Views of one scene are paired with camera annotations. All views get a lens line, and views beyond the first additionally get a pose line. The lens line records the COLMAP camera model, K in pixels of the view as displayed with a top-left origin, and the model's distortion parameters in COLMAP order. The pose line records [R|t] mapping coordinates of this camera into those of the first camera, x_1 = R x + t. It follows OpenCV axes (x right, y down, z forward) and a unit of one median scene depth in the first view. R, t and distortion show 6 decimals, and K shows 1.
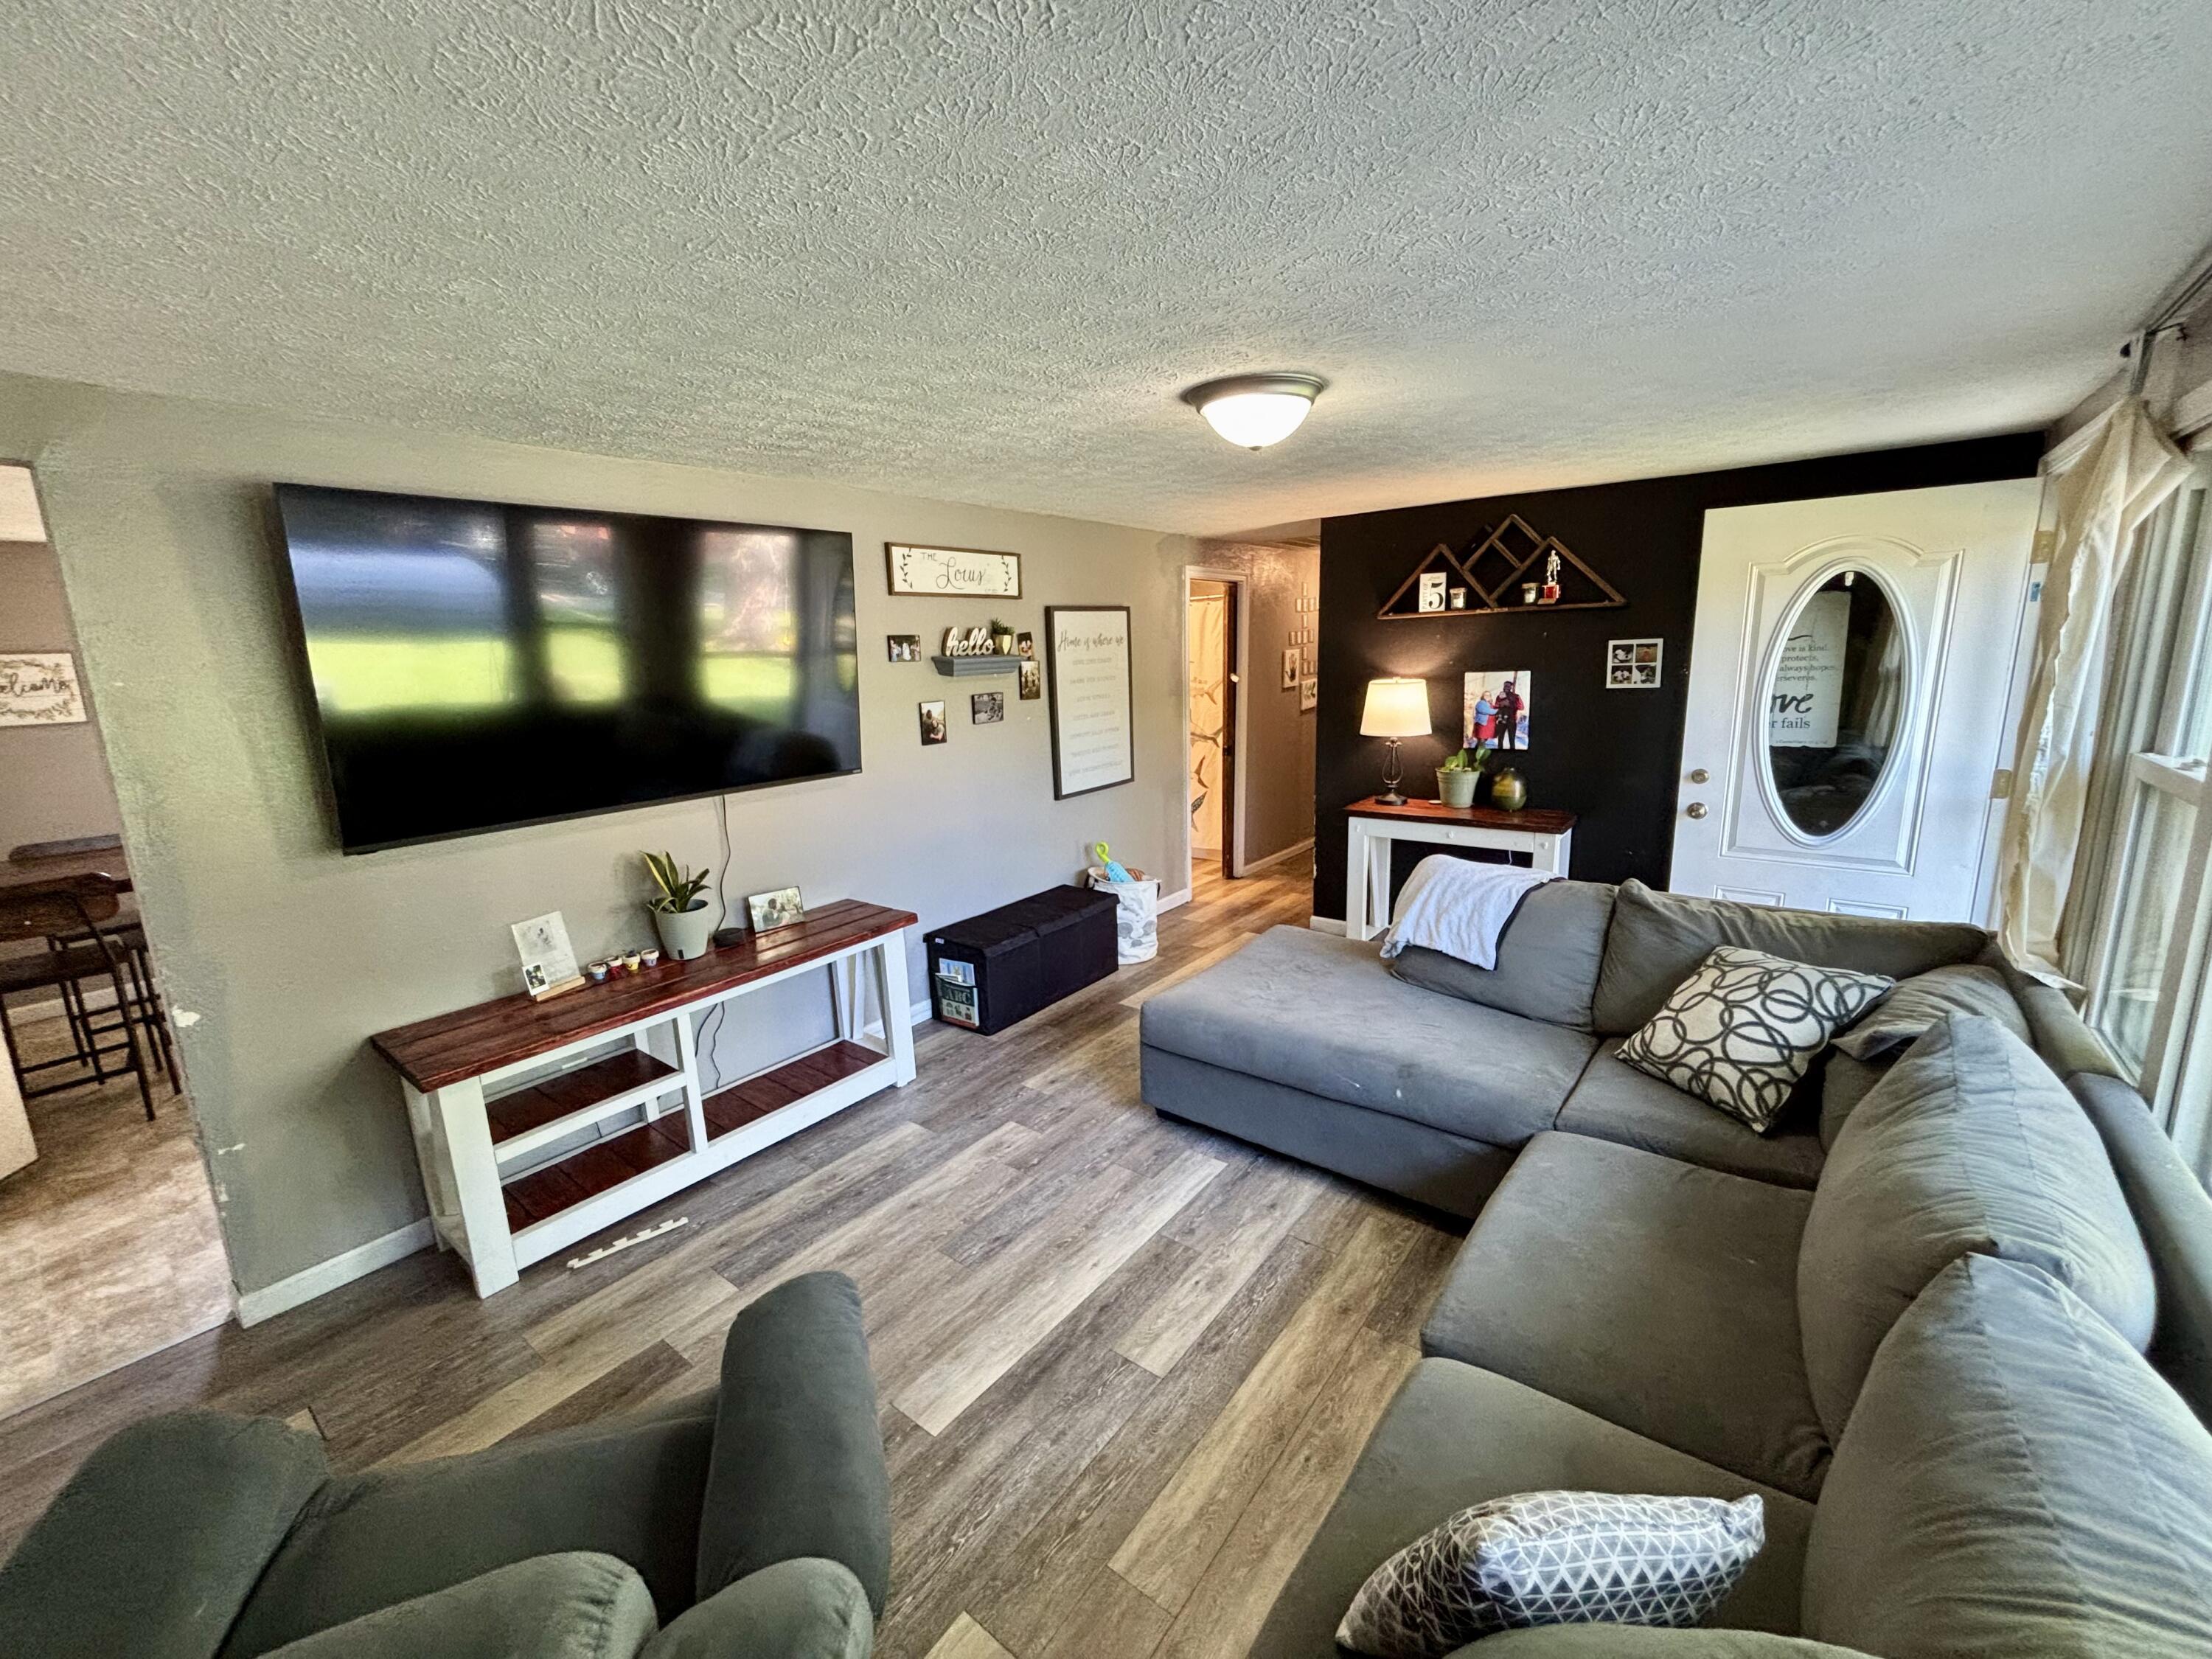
lens RADIAL K [[898.1, 0, 1095.2], [0, 898.1, 824.8], [0, 0, 1]] dist [0.010669, -0.001228]
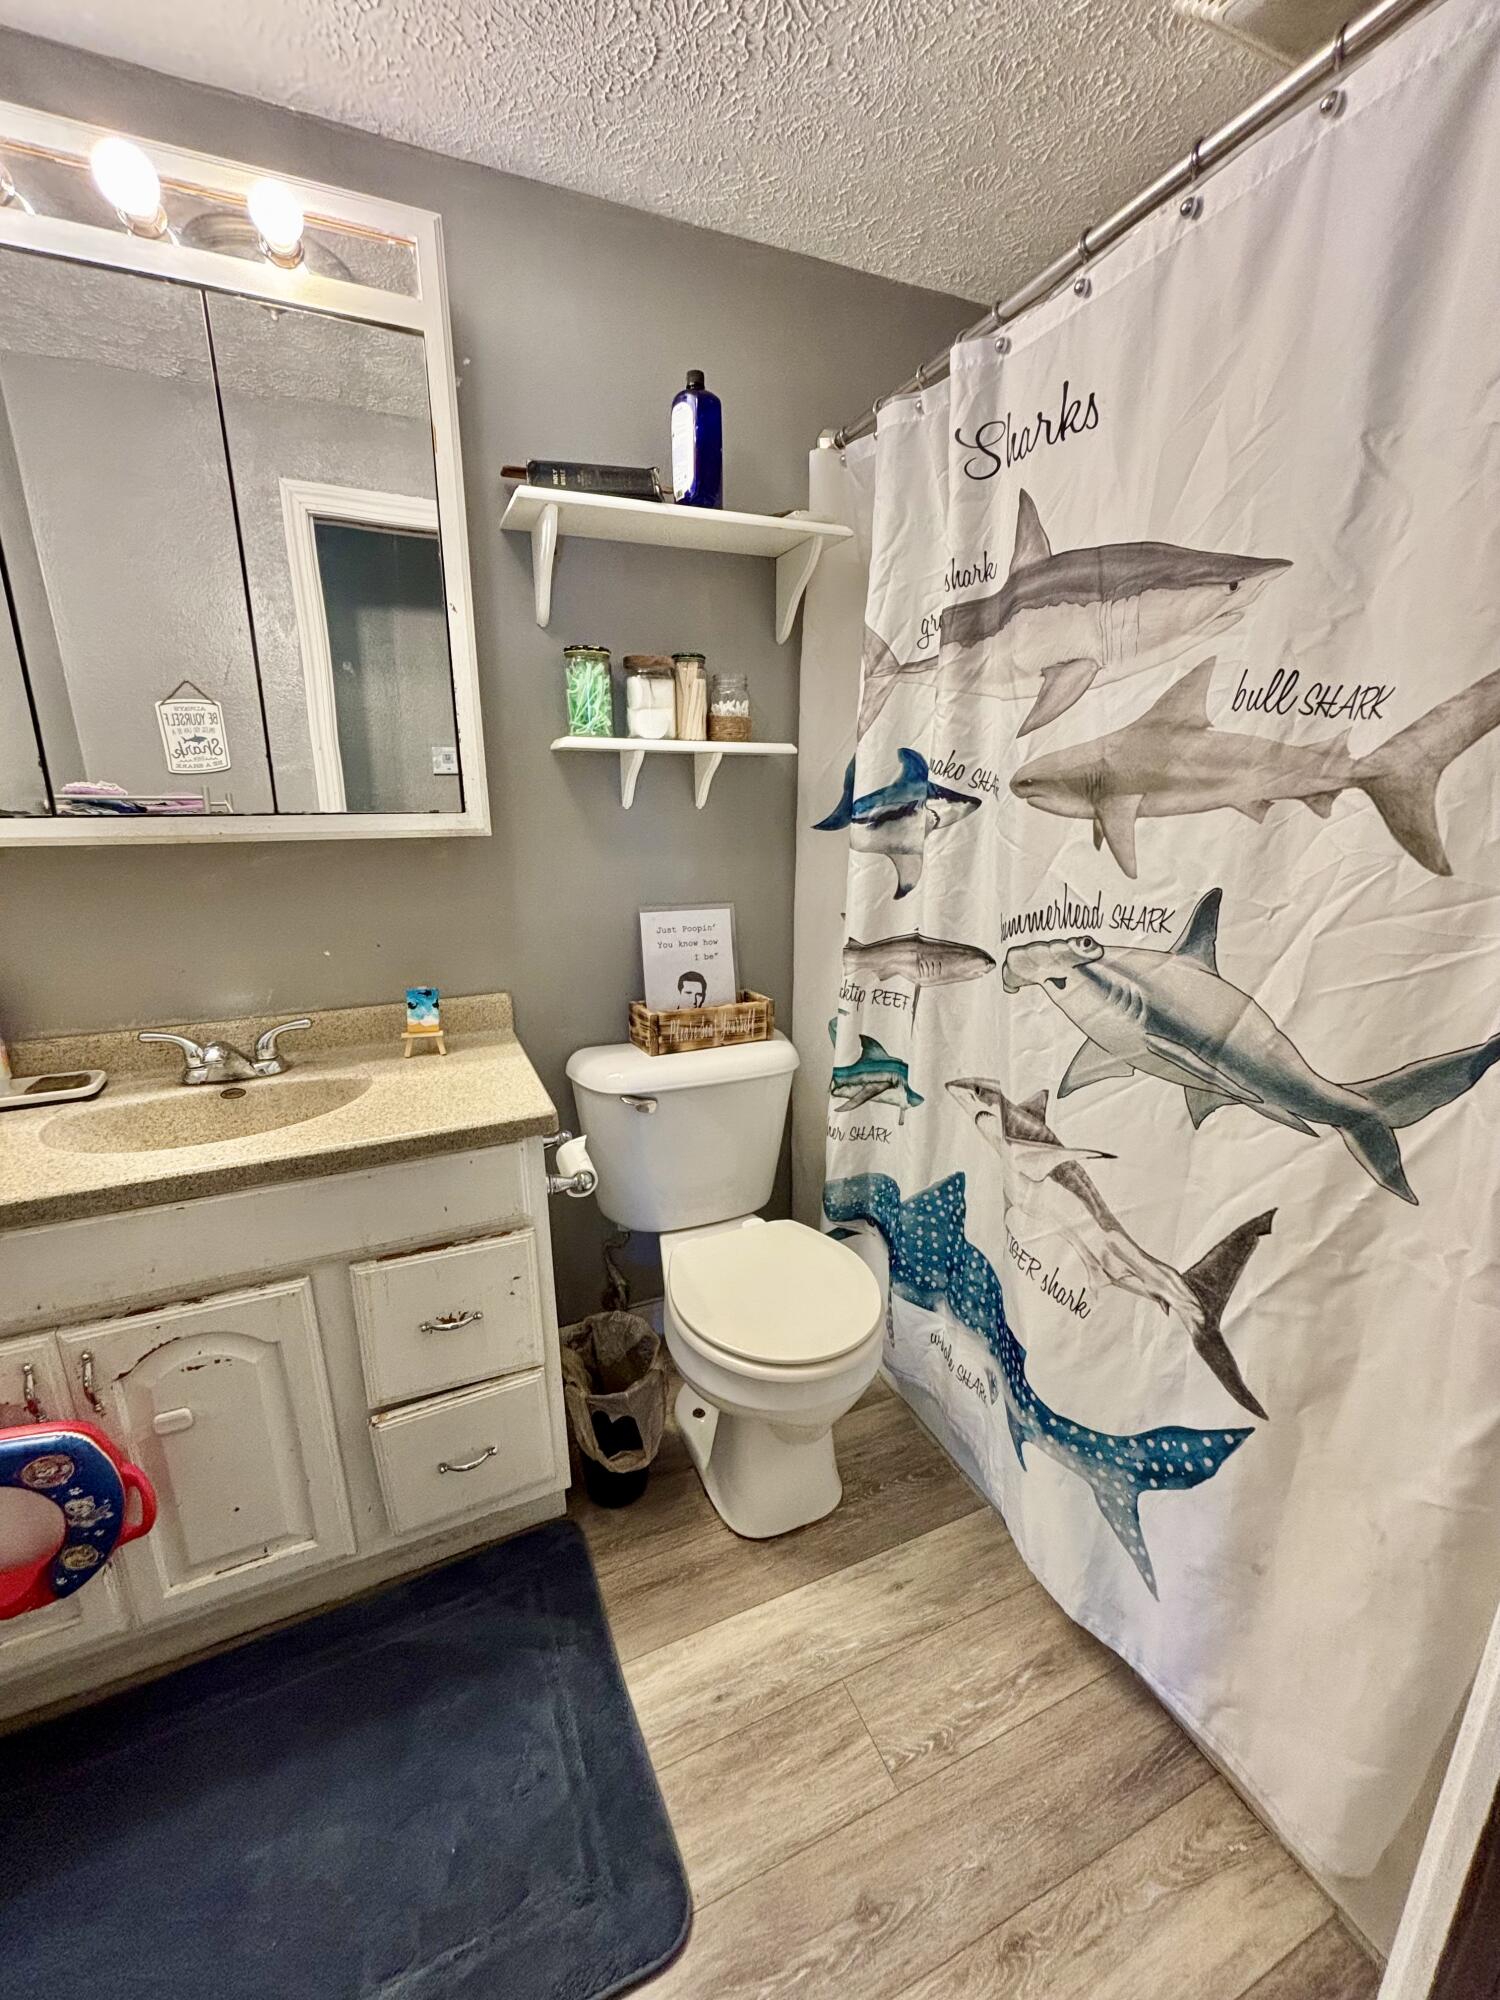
lens RADIAL K [[812.0, 0, 751.6], [0, 812.0, 1002.7], [0, 0, 1]] dist [0.010669, -0.001228]
pose [[0.884153, 0.140003, -0.445728, 0.123474], [-0.109723, 0.989585, 0.093180, -0.139551], [0.454131, -0.033479, 0.890306, 1.027000]]
